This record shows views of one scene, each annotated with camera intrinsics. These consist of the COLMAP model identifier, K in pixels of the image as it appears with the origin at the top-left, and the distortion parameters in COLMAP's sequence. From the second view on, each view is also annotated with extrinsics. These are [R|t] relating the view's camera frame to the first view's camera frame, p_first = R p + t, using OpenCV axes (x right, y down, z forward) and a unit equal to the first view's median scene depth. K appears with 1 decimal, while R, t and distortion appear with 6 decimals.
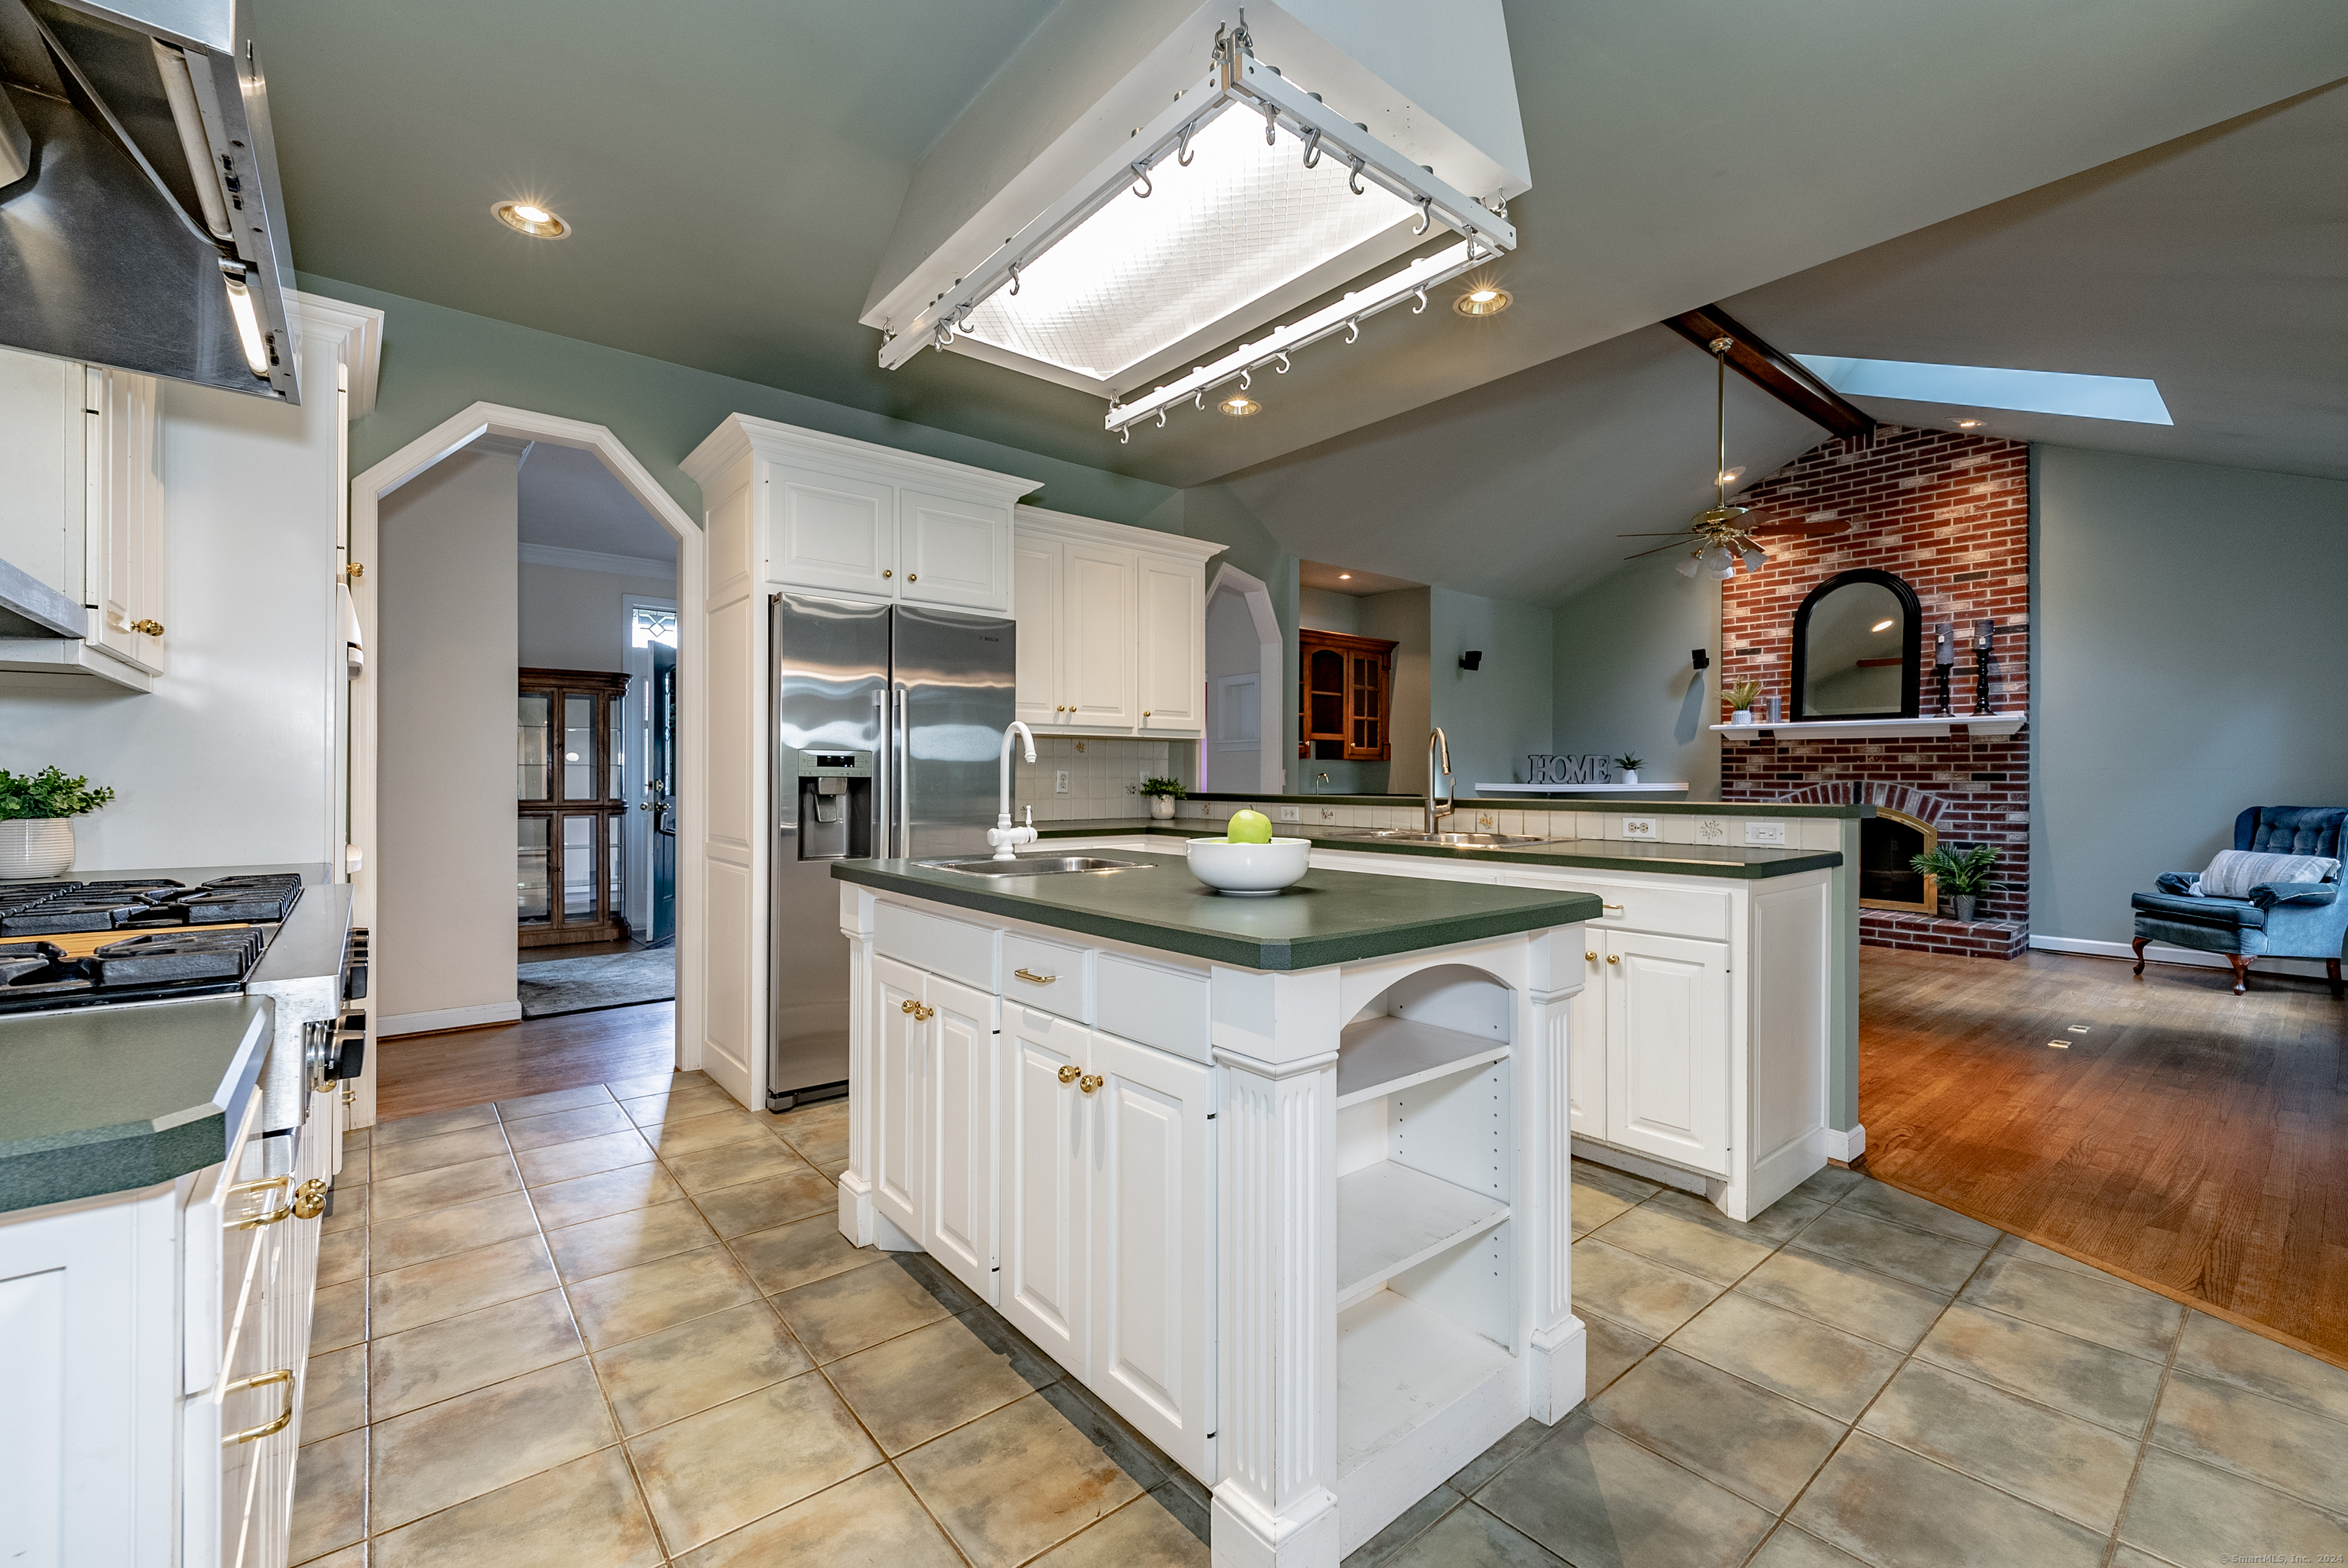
lens RADIAL K [[980.2, 0, 1183.2], [0, 980.2, 777.0], [0, 0, 1]] dist [-0.000870, 0.000366]
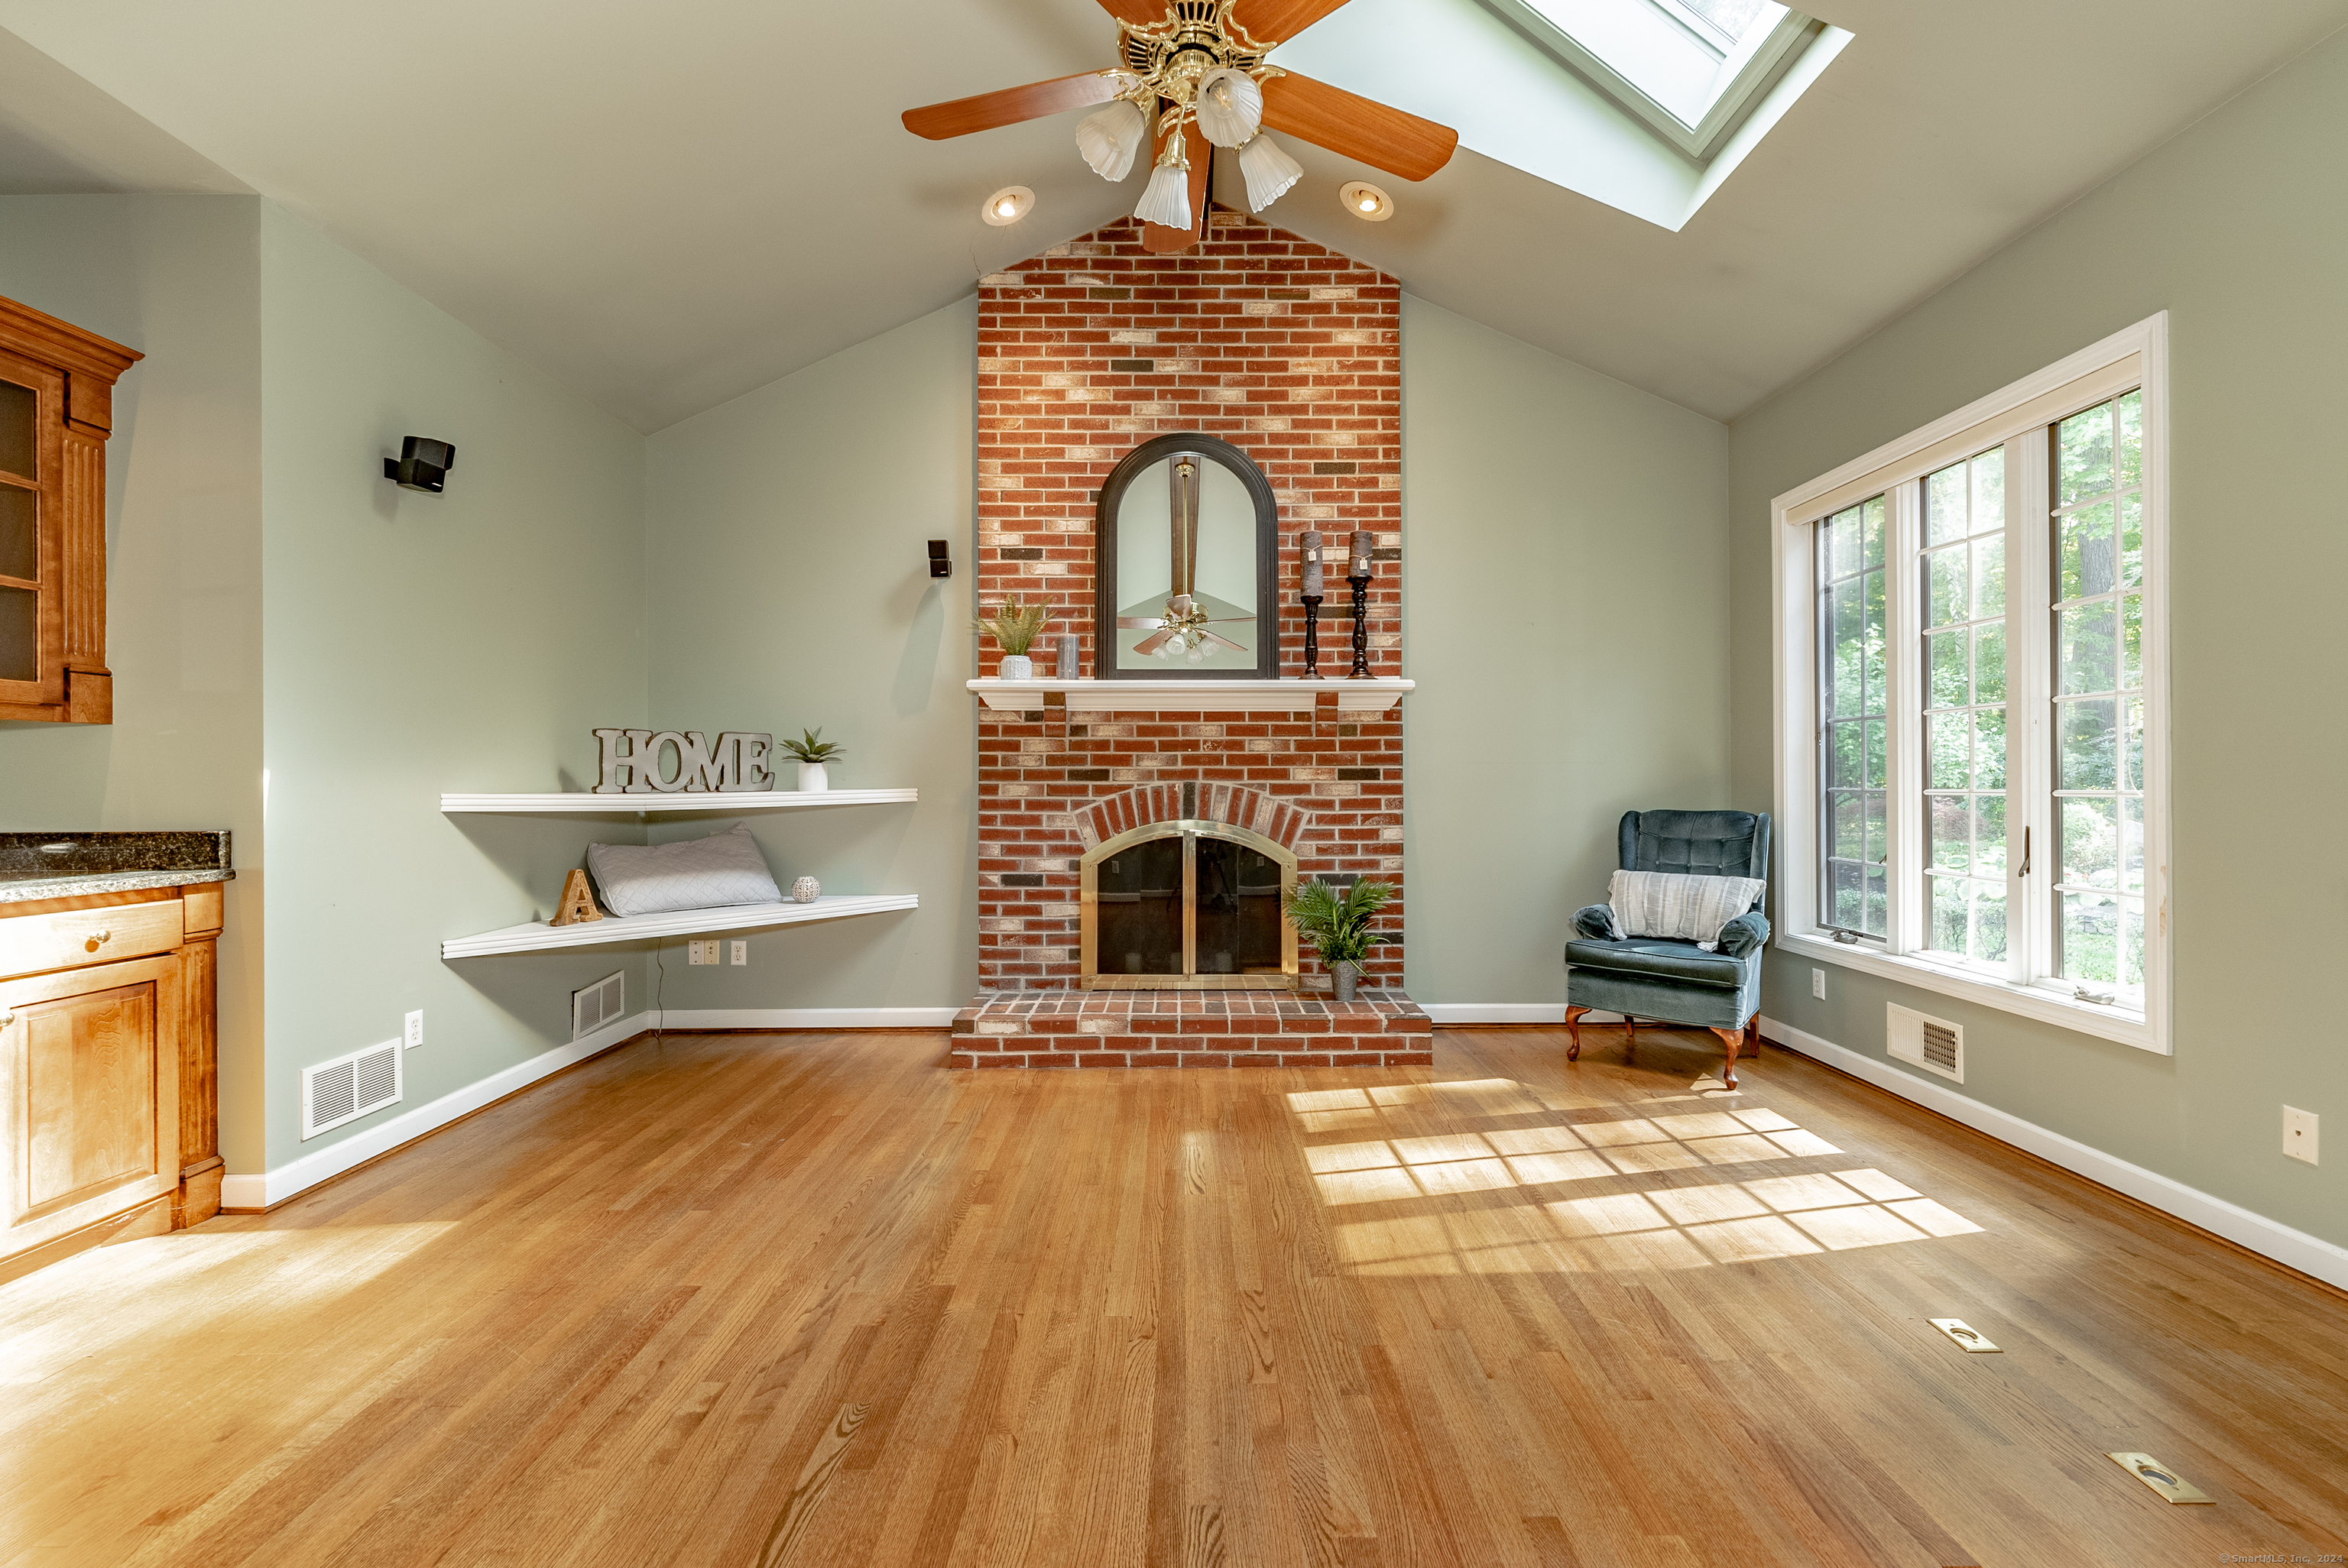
lens RADIAL K [[984.9, 0, 1165.9], [0, 984.9, 776.7], [0, 0, 1]] dist [-0.000299, -0.000260]
pose [[0.640077, -0.003526, 0.768303, 0.221248], [0.005163, 0.999987, 0.000288, 0.000732], [-0.768294, 0.003783, 0.640086, 0.655312]]
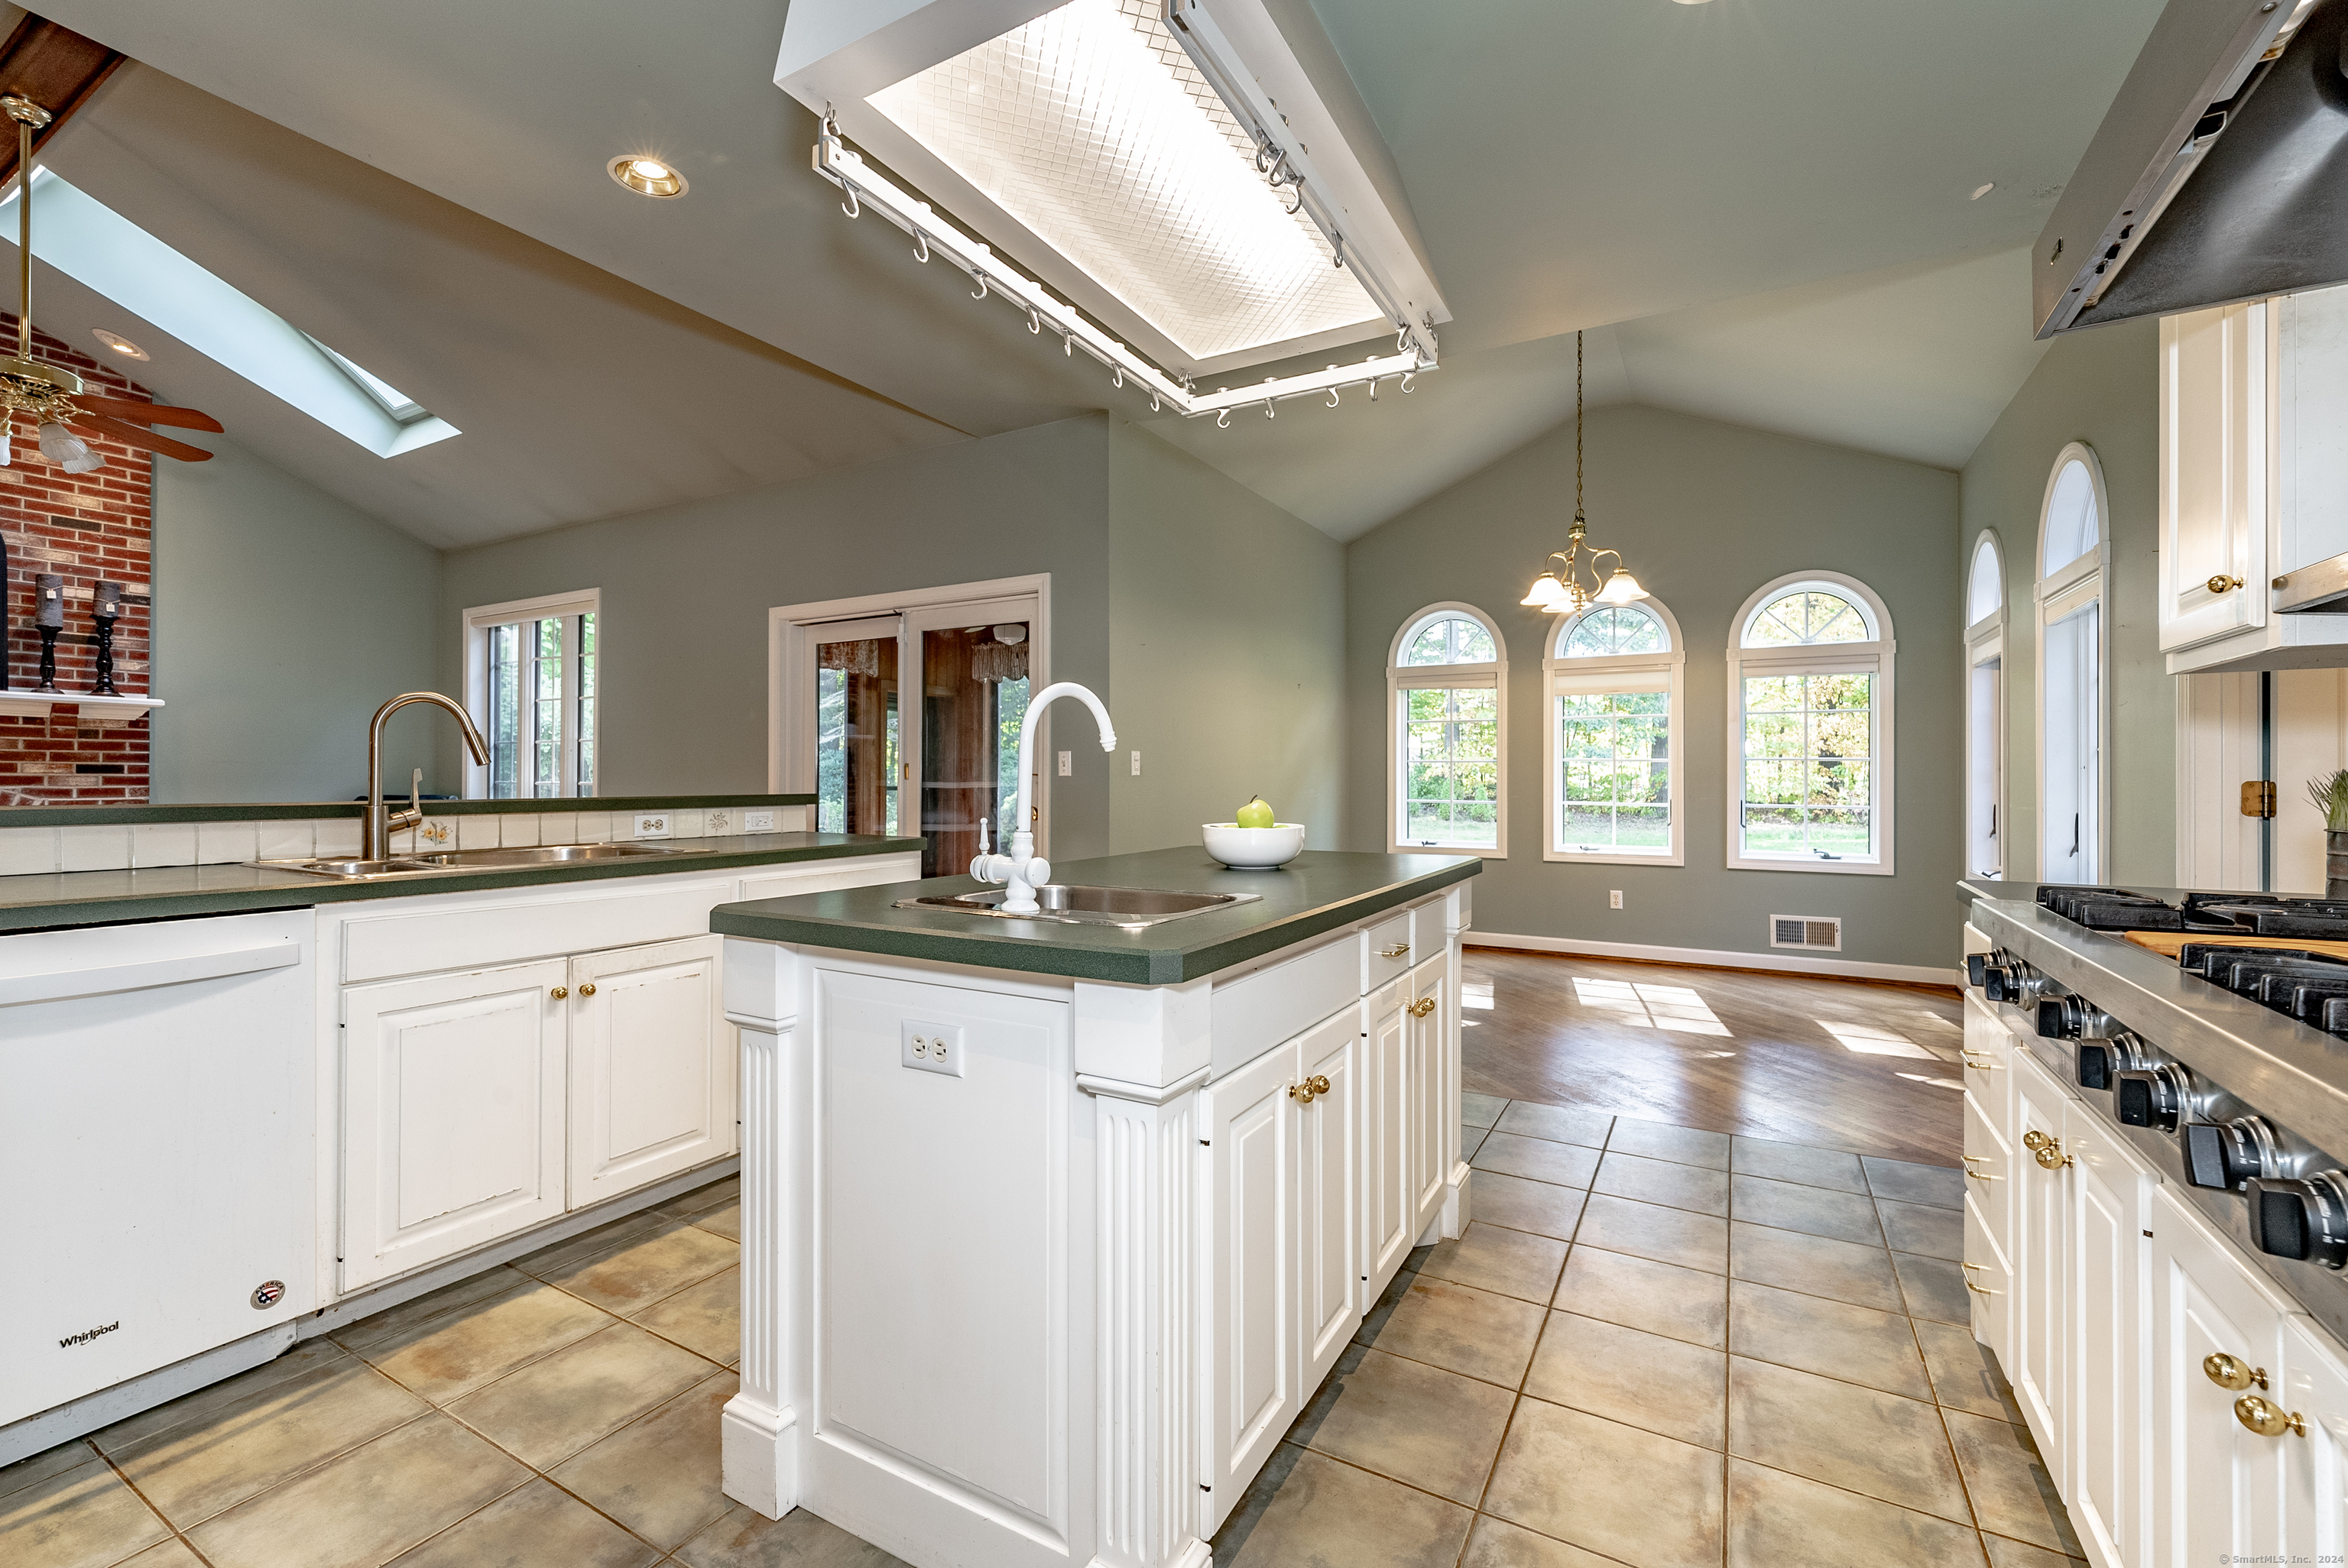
lens RADIAL K [[980.2, 0, 1183.2], [0, 980.2, 777.0], [0, 0, 1]] dist [-0.000870, 0.000366]
pose [[-0.354970, -0.000986, 0.934877, -0.285640], [-0.006733, 0.999976, -0.001502, 0.001810], [-0.934853, -0.006828, -0.354968, 0.417614]]
